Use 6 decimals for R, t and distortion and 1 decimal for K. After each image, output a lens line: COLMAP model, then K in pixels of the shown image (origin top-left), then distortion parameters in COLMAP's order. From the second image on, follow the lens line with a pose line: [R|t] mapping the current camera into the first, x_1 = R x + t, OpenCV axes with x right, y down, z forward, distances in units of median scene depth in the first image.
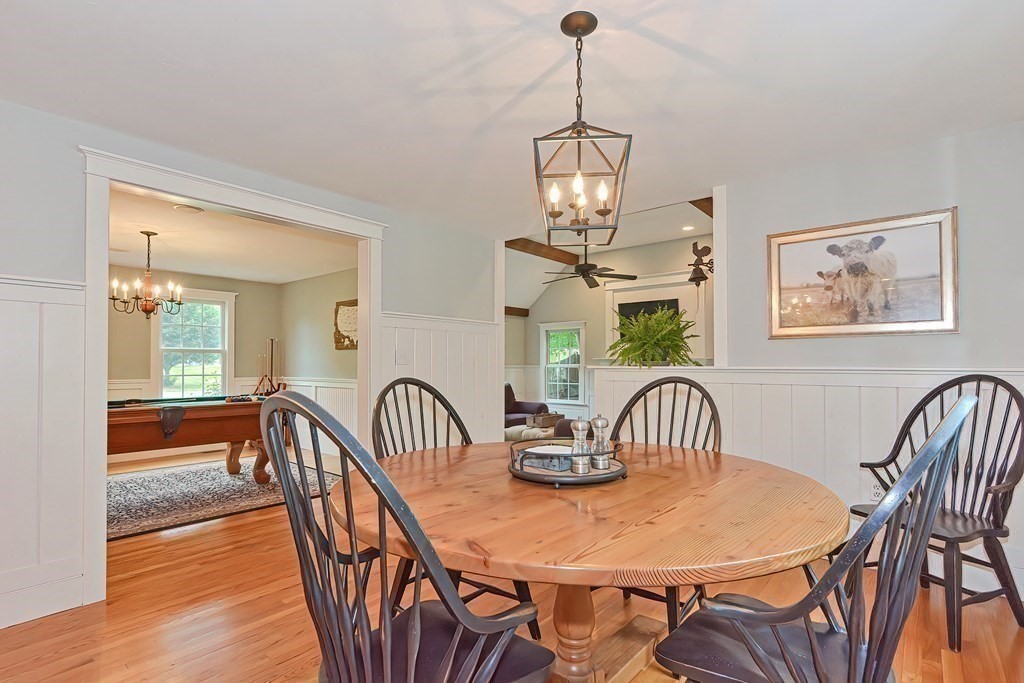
lens RADIAL K [[511.1, 0, 510.1], [0, 511.1, 358.1], [0, 0, 1]] dist [-0.004130, -0.000234]
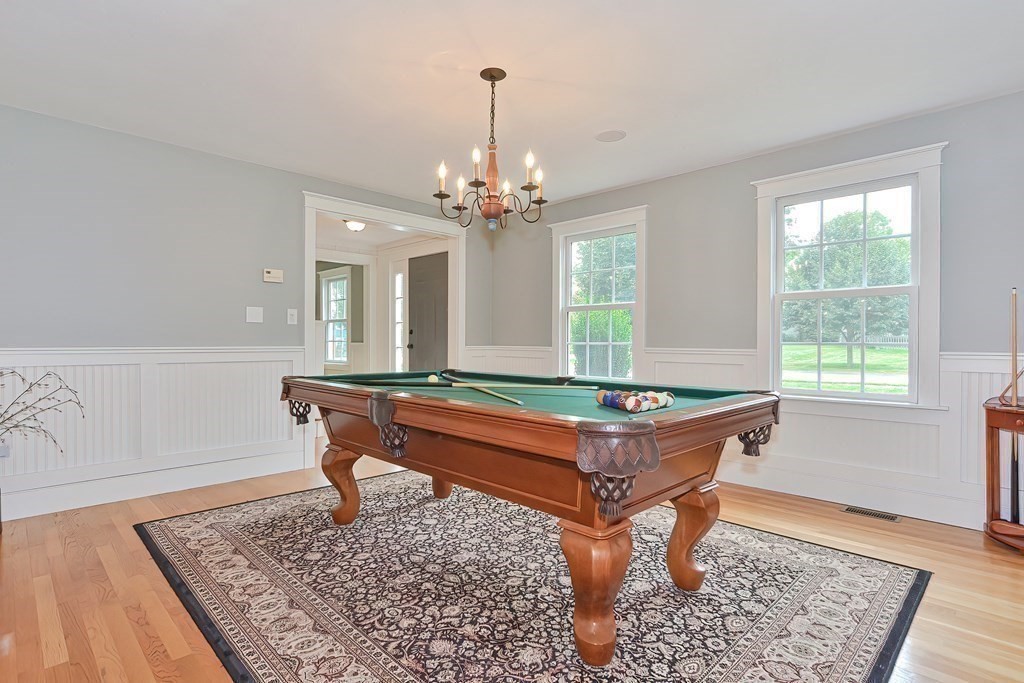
lens RADIAL K [[505.9, 0, 510.6], [0, 505.9, 350.1], [0, 0, 1]] dist [-0.005470, -0.000089]
pose [[-0.092260, 0.016066, -0.995605, -0.118821], [0.008746, 0.999844, 0.015323, 0.030141], [0.995697, -0.007294, -0.092386, 0.754353]]
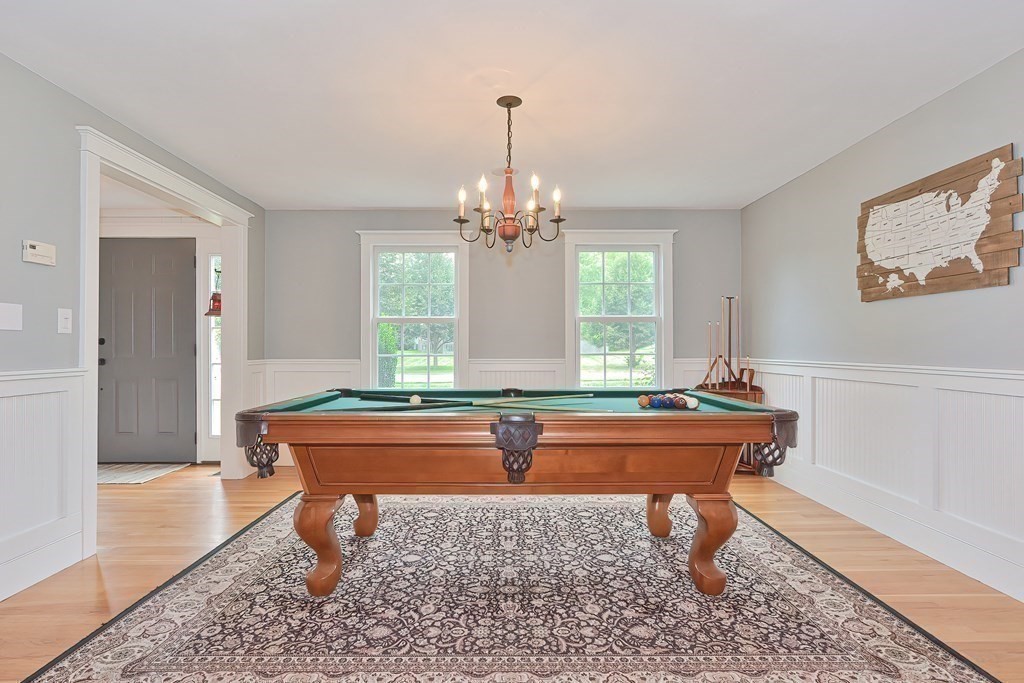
lens RADIAL K [[507.5, 0, 494.6], [0, 507.5, 348.2], [0, 0, 1]] dist [-0.005461, -0.000491]
pose [[0.640095, -0.002137, -0.768293, -0.201099], [0.012993, 0.999883, 0.008044, 0.018605], [0.768186, -0.015131, 0.640048, 0.439844]]
